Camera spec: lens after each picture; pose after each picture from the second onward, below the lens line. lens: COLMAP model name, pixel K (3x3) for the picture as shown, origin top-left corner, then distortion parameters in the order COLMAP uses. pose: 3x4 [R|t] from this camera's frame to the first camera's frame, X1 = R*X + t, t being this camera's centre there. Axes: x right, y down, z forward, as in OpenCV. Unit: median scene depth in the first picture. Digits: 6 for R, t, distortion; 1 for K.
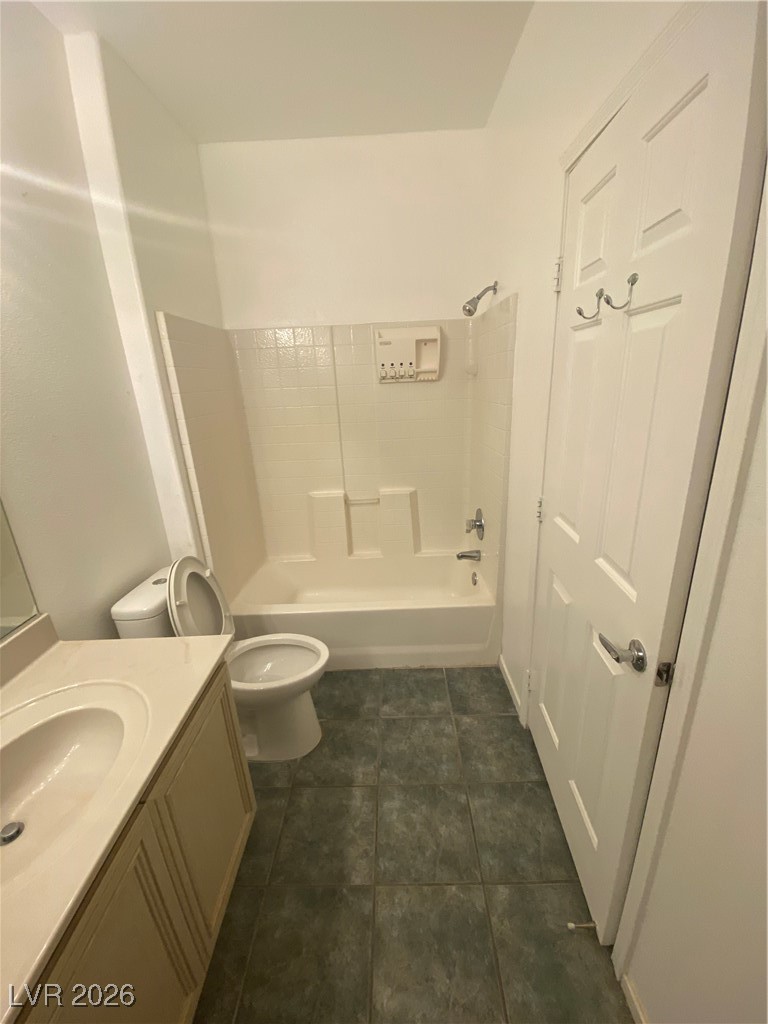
lens RADIAL K [[415.6, 0, 385.8], [0, 415.6, 511.6], [0, 0, 1]] dist [0.026532, -0.024237]
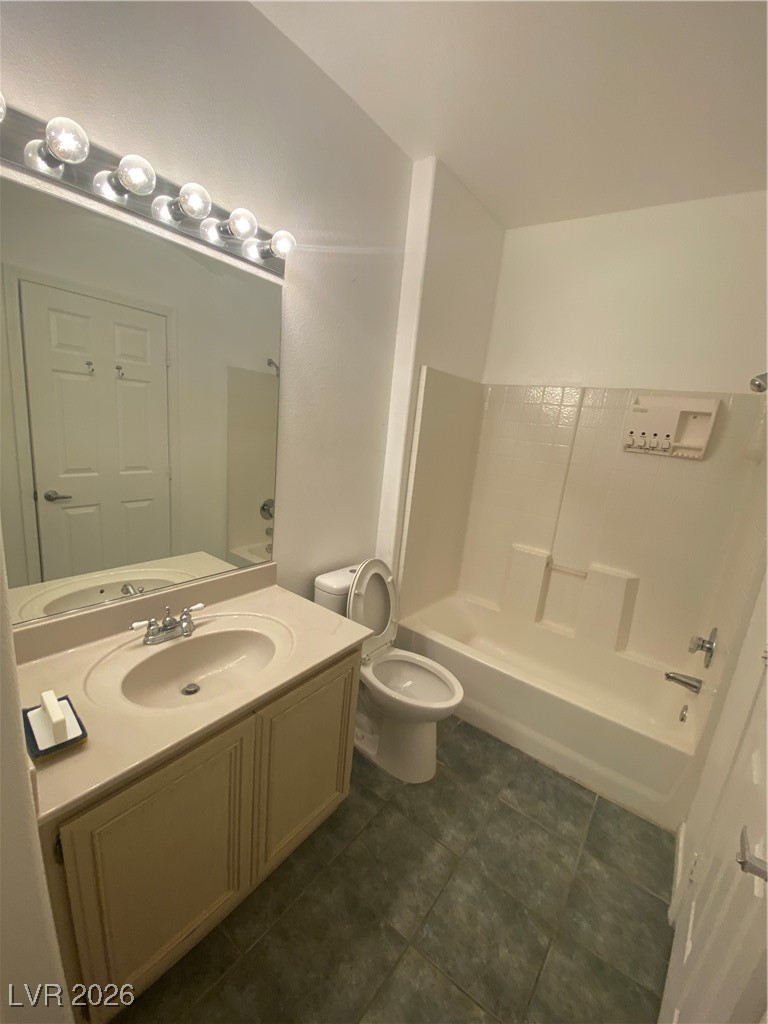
lens RADIAL K [[415.6, 0, 385.8], [0, 415.6, 511.6], [0, 0, 1]] dist [0.026532, -0.024237]
pose [[0.794973, 0.252397, -0.551647, 0.147788], [-0.313707, 0.949354, -0.017719, -0.006956], [0.519236, 0.187141, 0.833890, -0.004635]]
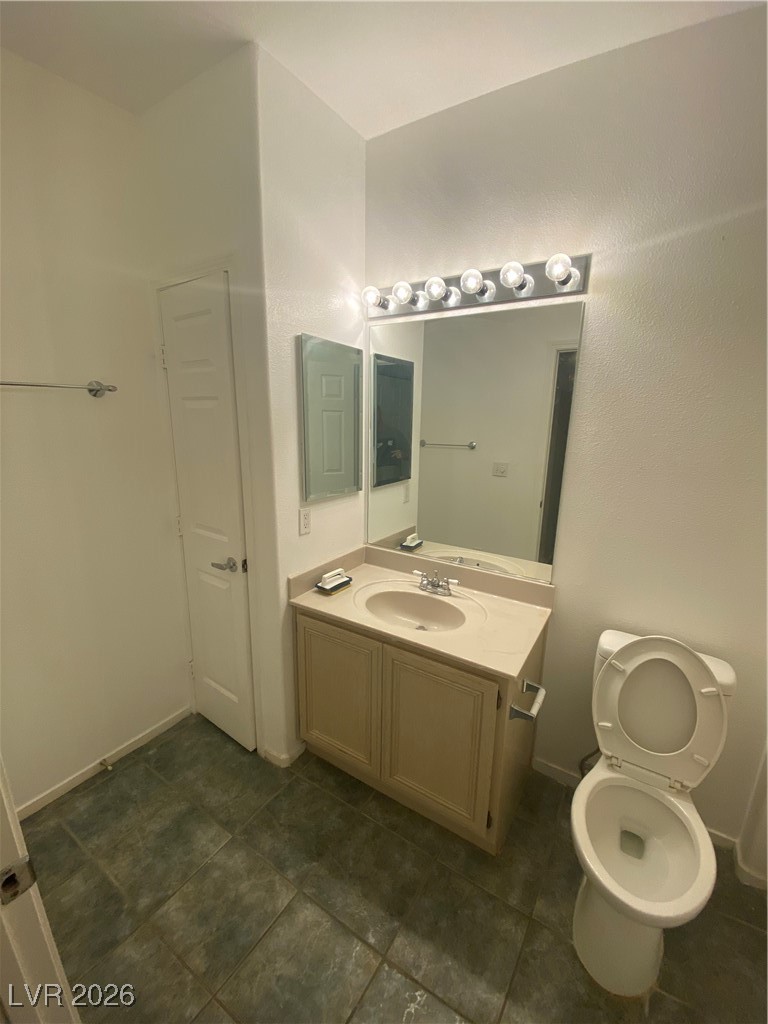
lens RADIAL K [[415.6, 0, 385.8], [0, 415.6, 511.6], [0, 0, 1]] dist [0.026532, -0.024237]
pose [[-0.529868, 0.221560, -0.818628, 0.366352], [-0.255674, 0.878629, 0.403288, -0.256614], [0.808623, 0.422991, -0.408910, 0.688037]]
